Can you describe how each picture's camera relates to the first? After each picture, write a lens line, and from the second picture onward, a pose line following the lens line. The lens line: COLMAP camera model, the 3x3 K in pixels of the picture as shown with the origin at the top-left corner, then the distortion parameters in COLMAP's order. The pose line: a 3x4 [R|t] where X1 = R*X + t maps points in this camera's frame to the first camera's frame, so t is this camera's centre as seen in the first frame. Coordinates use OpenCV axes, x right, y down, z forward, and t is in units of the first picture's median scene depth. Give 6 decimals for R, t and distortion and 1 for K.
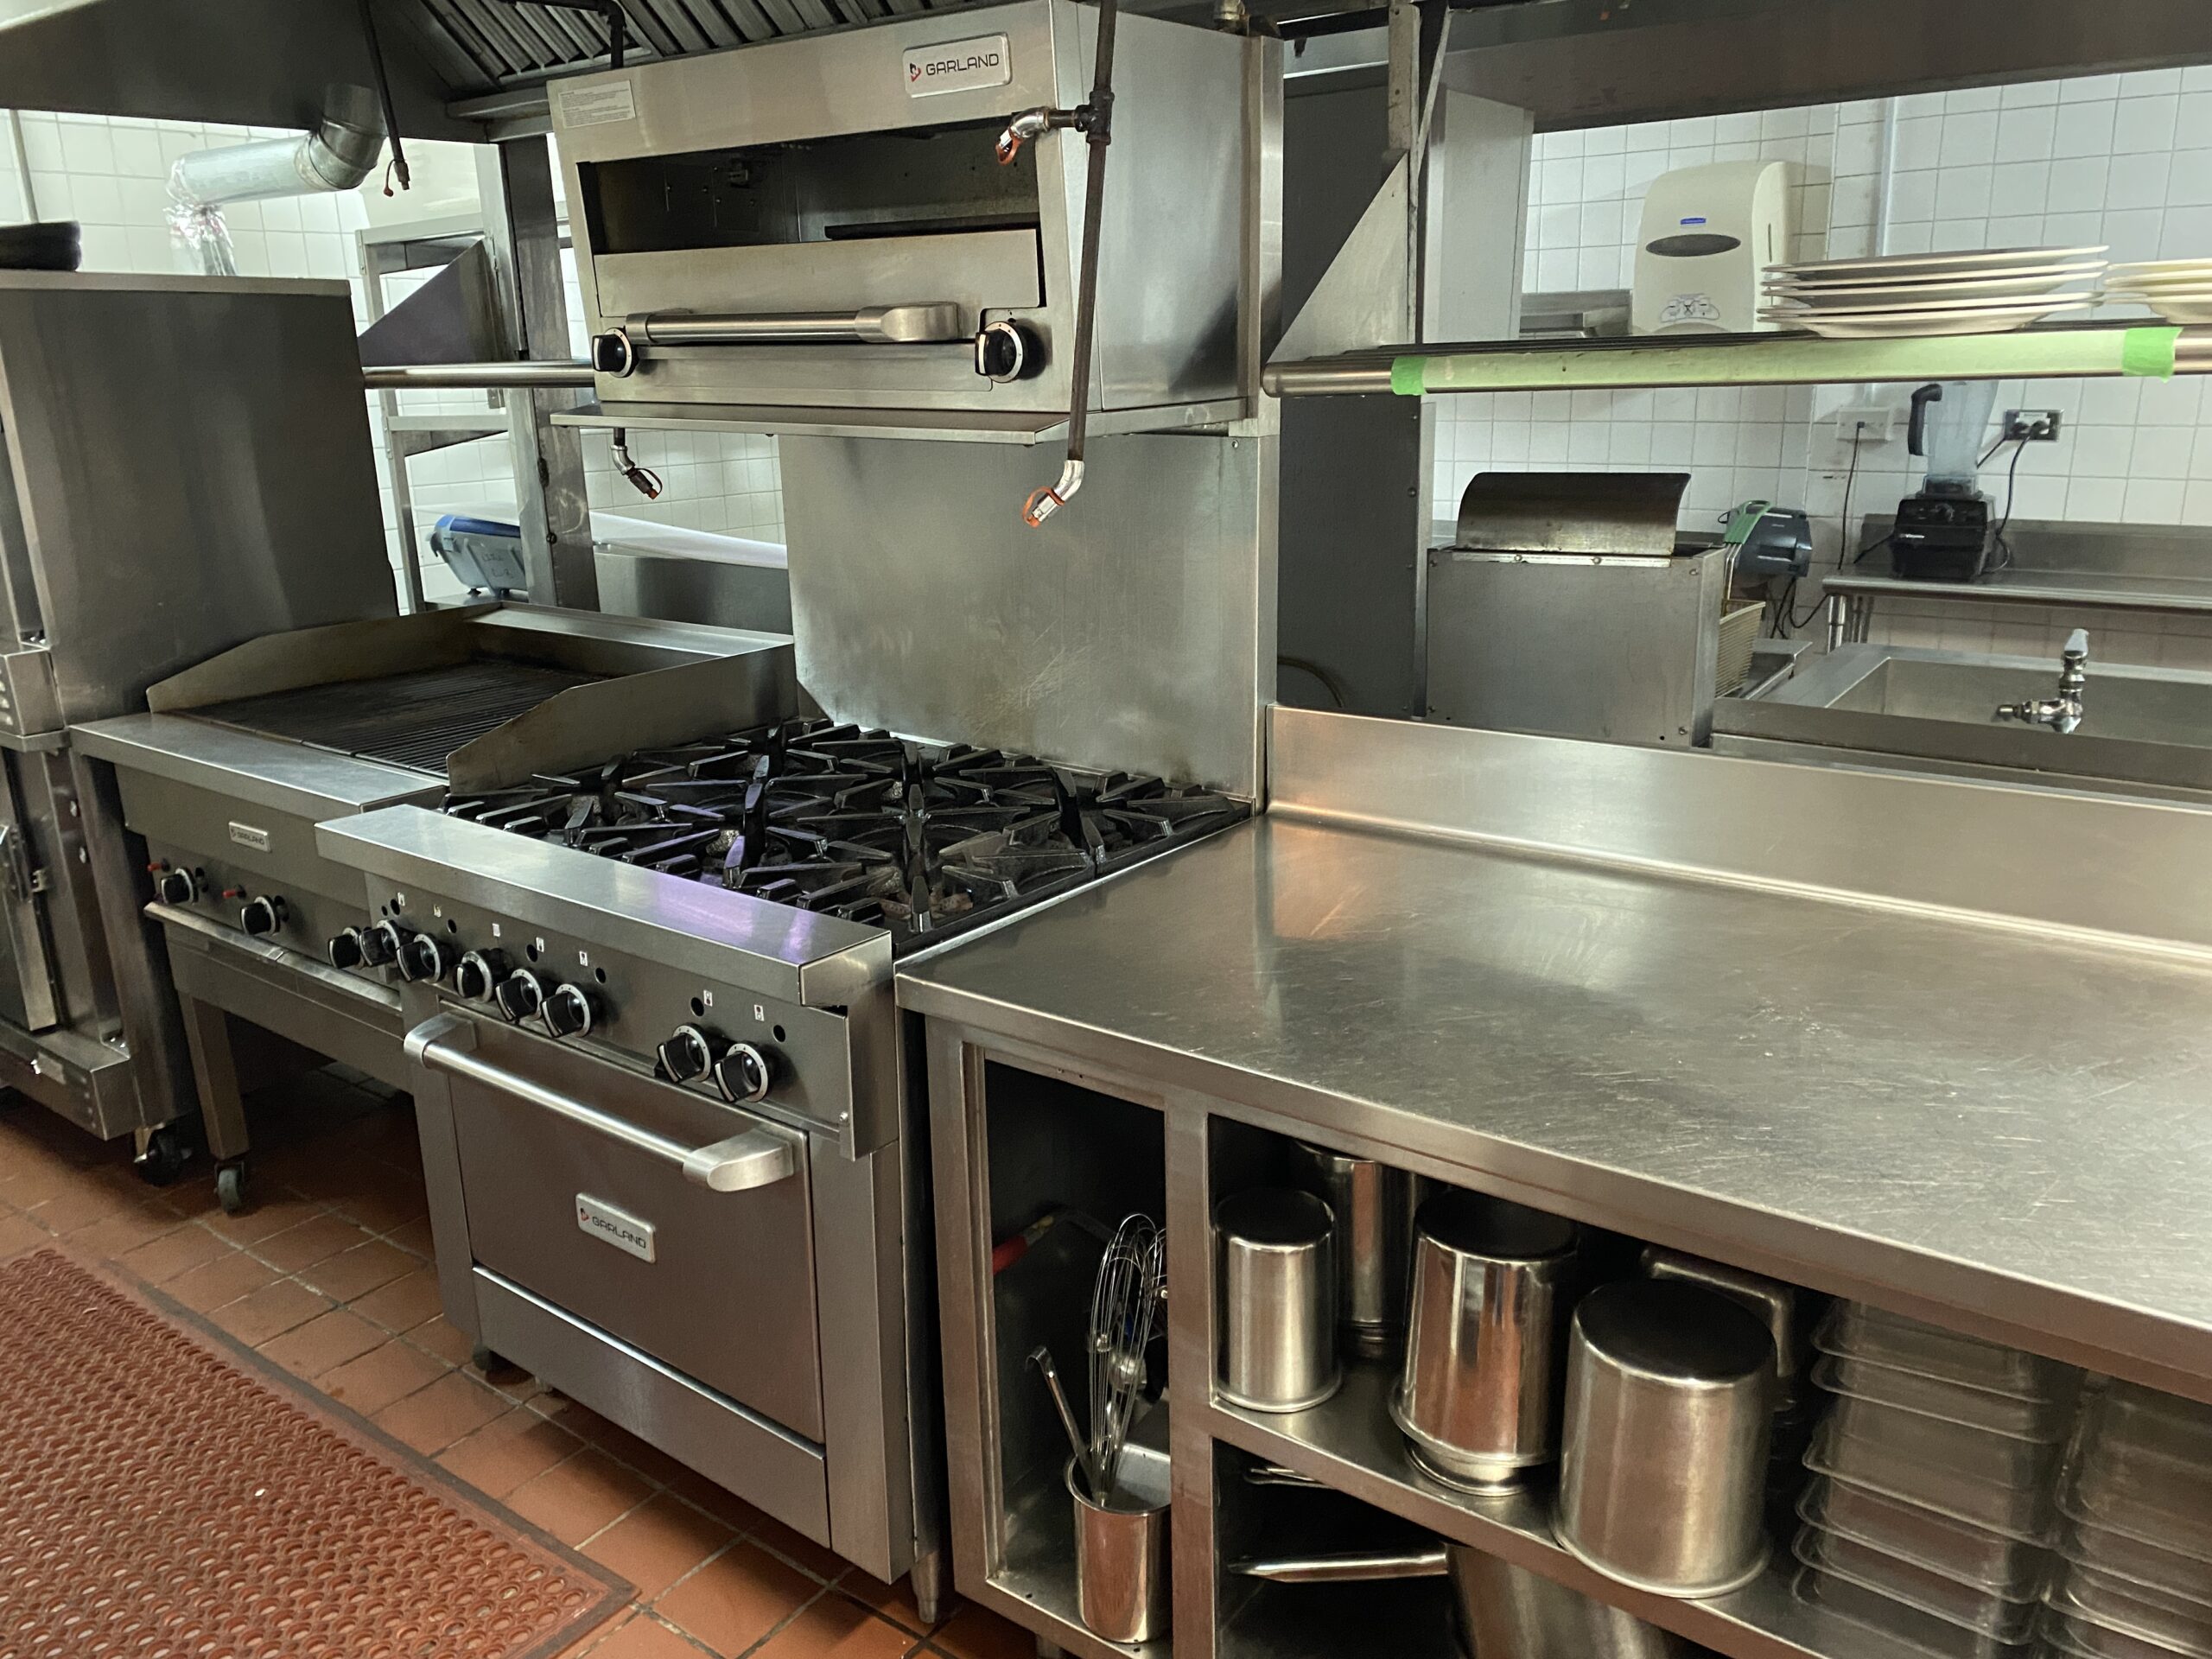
lens RADIAL K [[1678.4, 0, 1110.5], [0, 1678.4, 830.2], [0, 0, 1]] dist [0.012867, -0.005928]
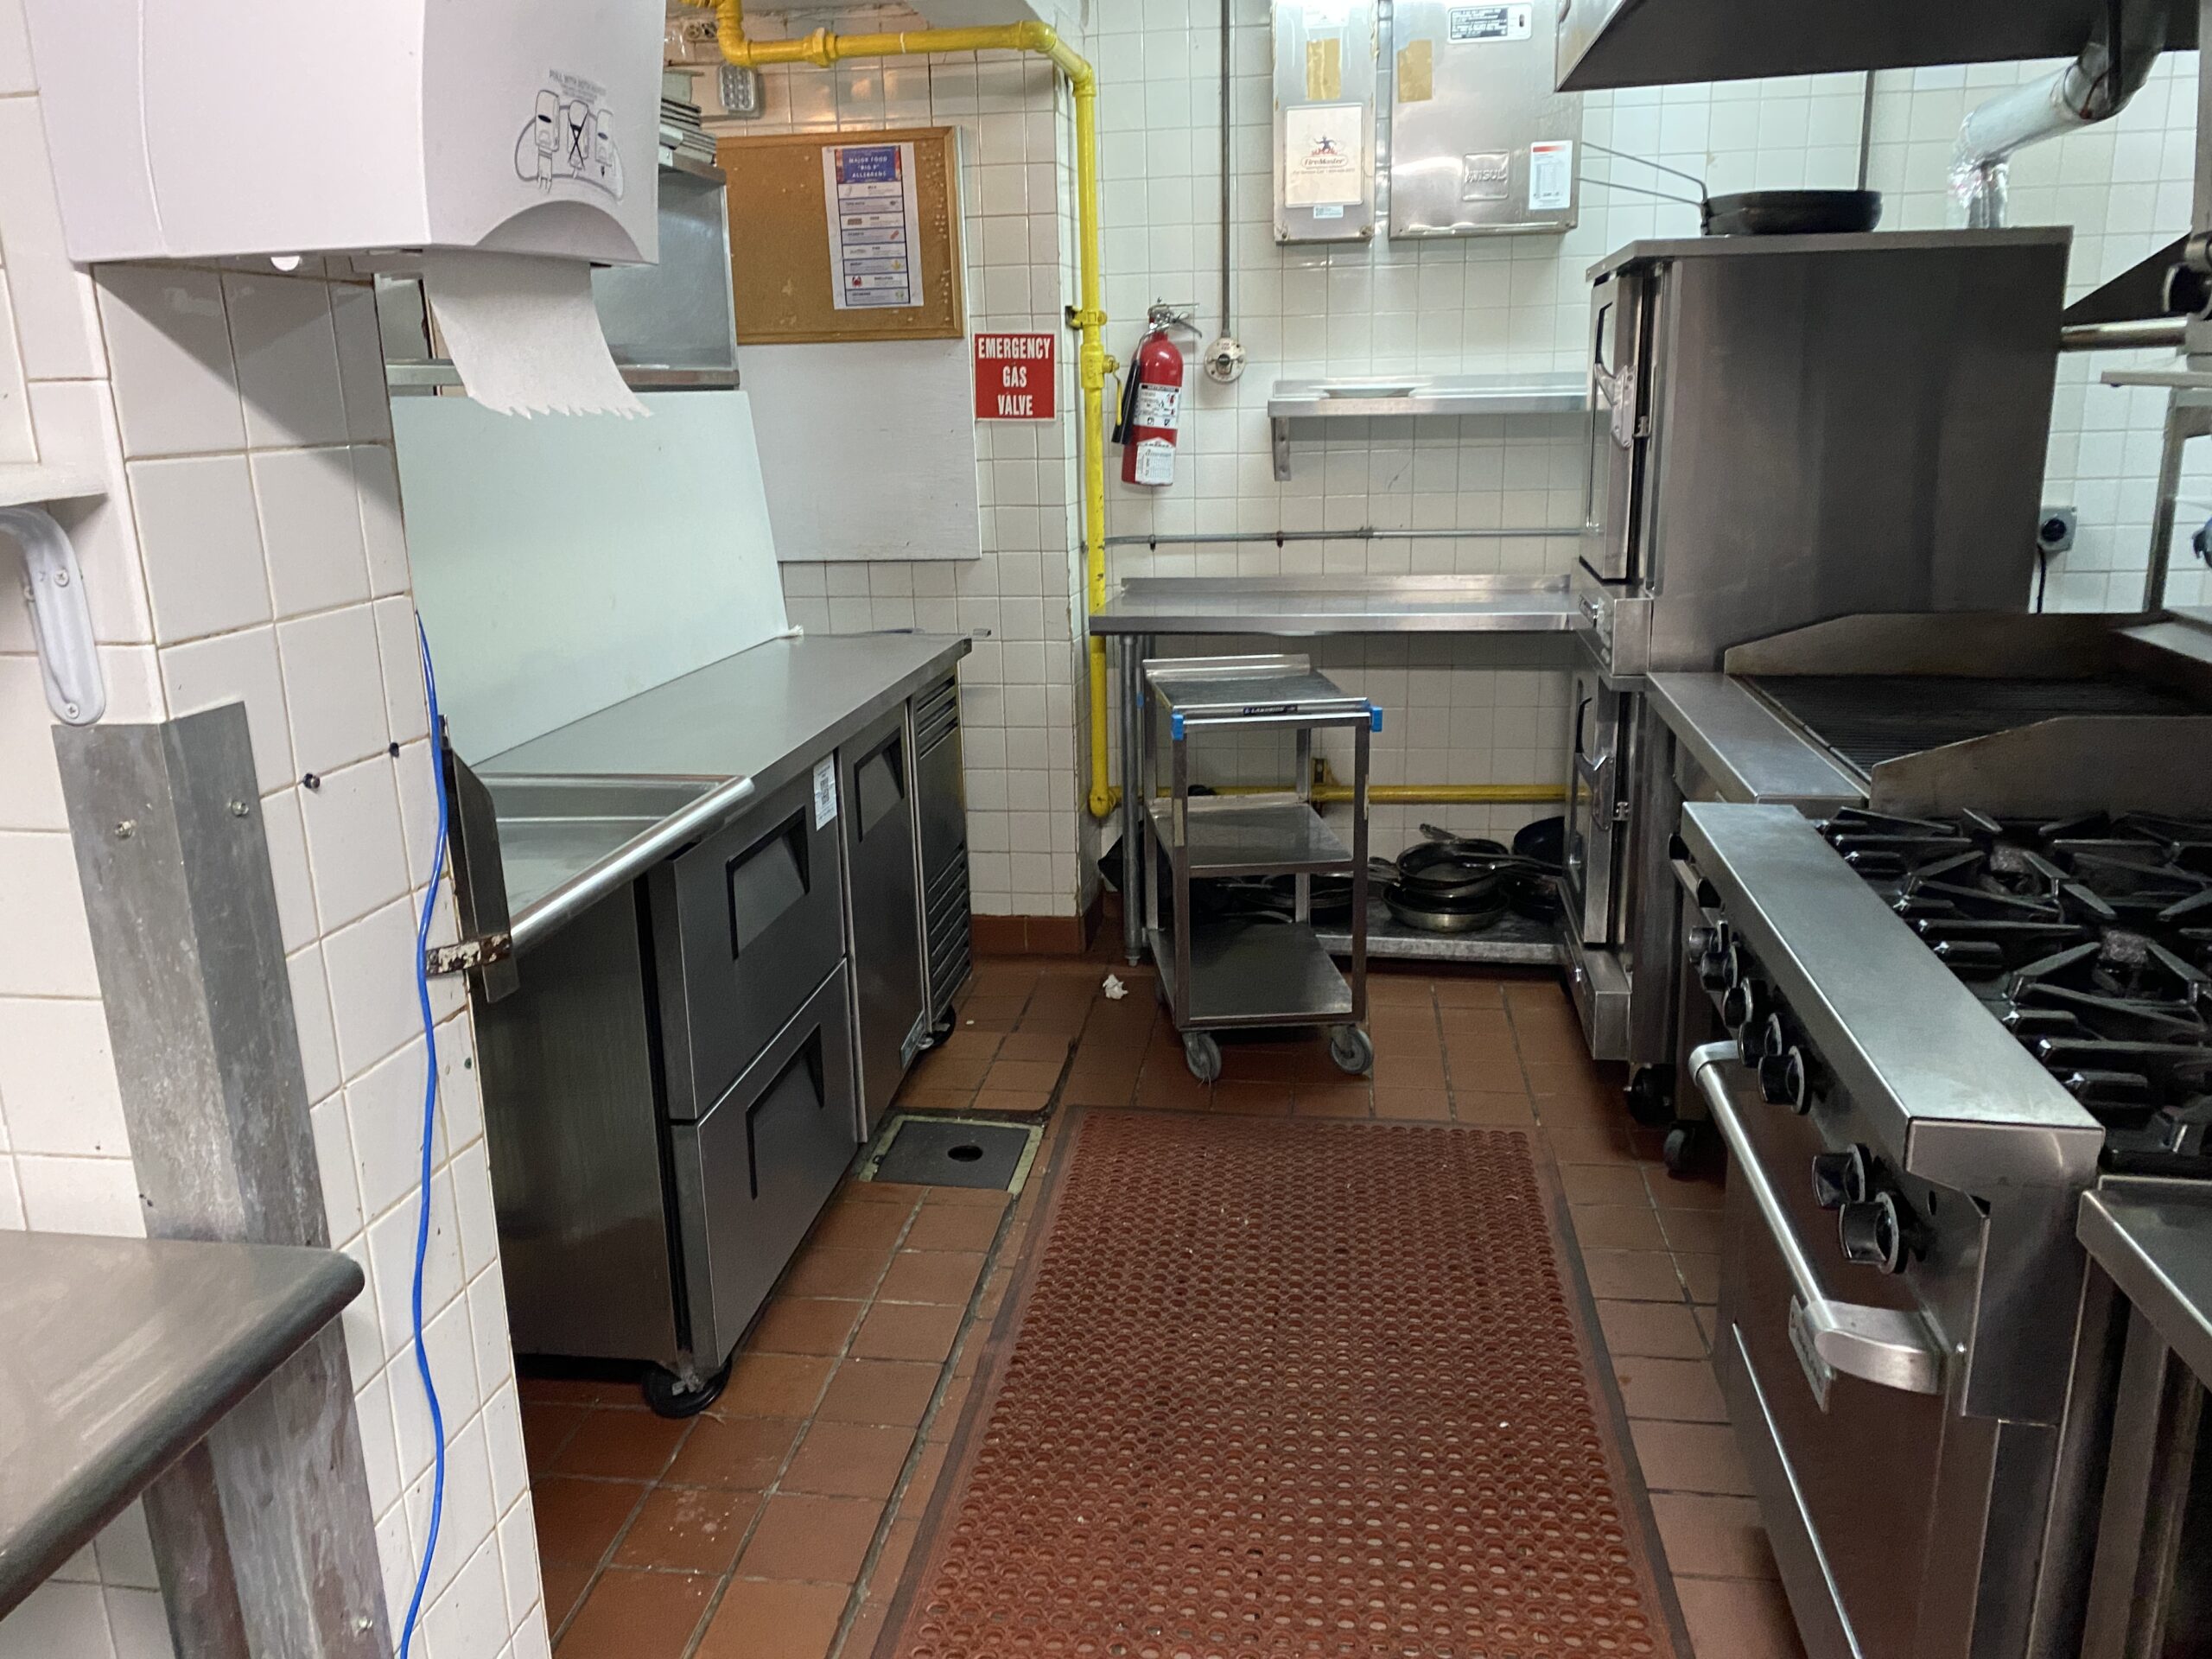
lens RADIAL K [[1678.4, 0, 1105.6], [0, 1678.4, 831.4], [0, 0, 1]] dist [0.012867, -0.005928]
pose [[0.476310, 0.236693, -0.846821, 0.123070], [-0.232158, 0.962764, 0.138518, -0.030374], [0.848075, 0.130619, 0.513524, 0.170157]]
